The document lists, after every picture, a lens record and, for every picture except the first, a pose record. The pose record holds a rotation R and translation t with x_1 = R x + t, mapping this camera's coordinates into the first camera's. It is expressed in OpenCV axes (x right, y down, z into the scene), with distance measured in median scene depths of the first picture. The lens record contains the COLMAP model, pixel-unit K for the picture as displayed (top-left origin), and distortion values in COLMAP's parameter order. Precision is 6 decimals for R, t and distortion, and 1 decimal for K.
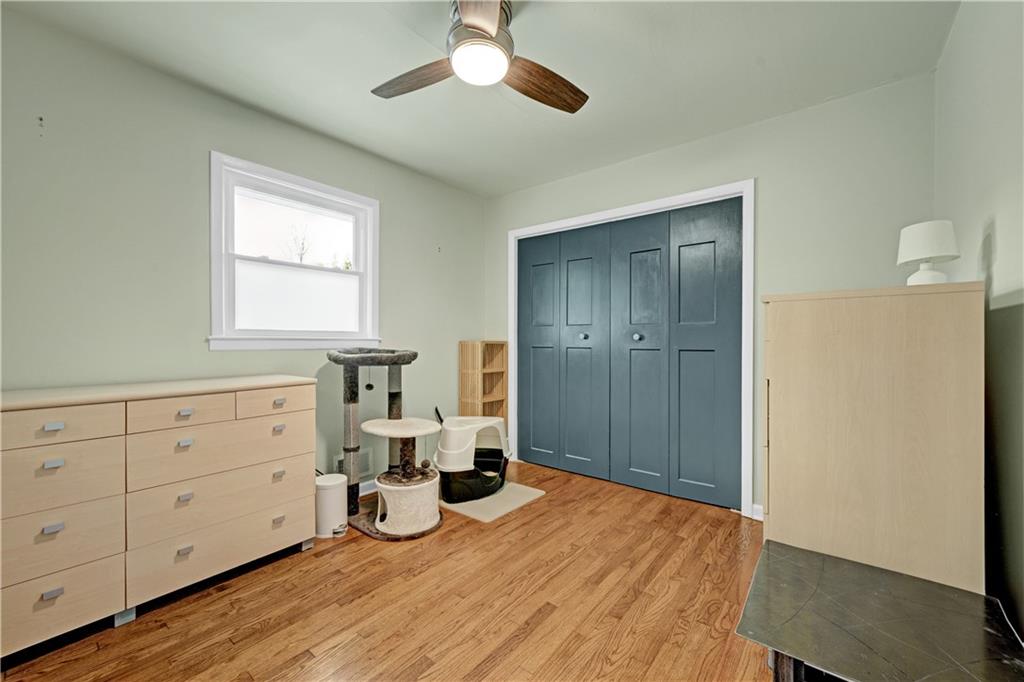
lens RADIAL K [[417.2, 0, 508.5], [0, 417.2, 342.8], [0, 0, 1]] dist [-0.000813, 0.000338]
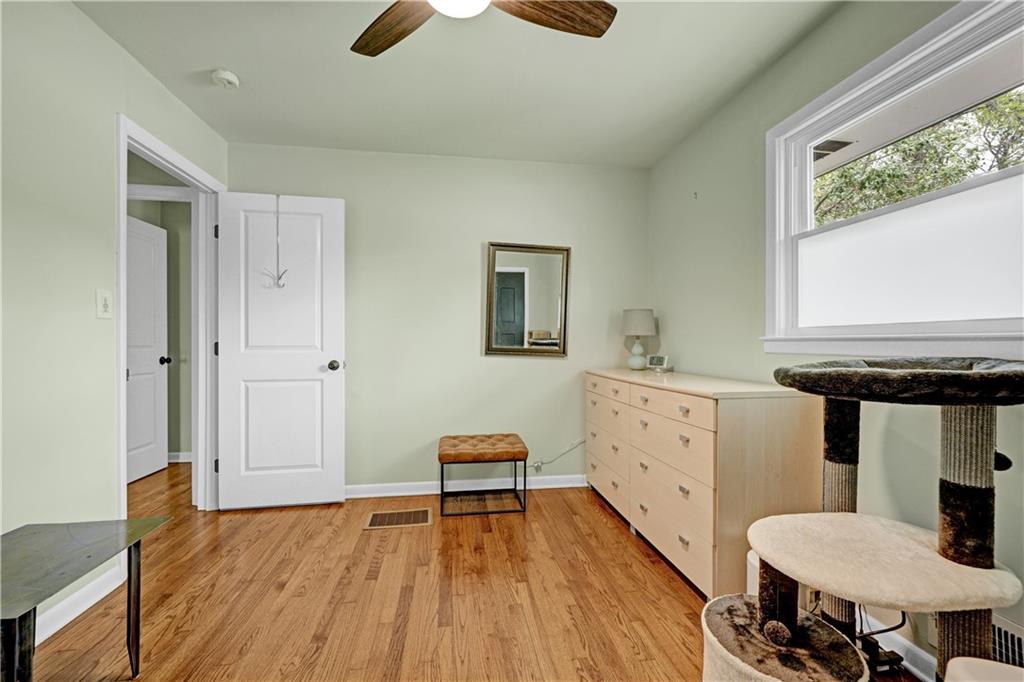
lens RADIAL K [[417.2, 0, 508.5], [0, 417.2, 342.8], [0, 0, 1]] dist [-0.000813, 0.000338]
pose [[-0.686363, 0.004225, -0.727247, 0.357123], [-0.008410, 0.999870, 0.013746, -0.011553], [0.727210, 0.015551, -0.686239, 1.331311]]
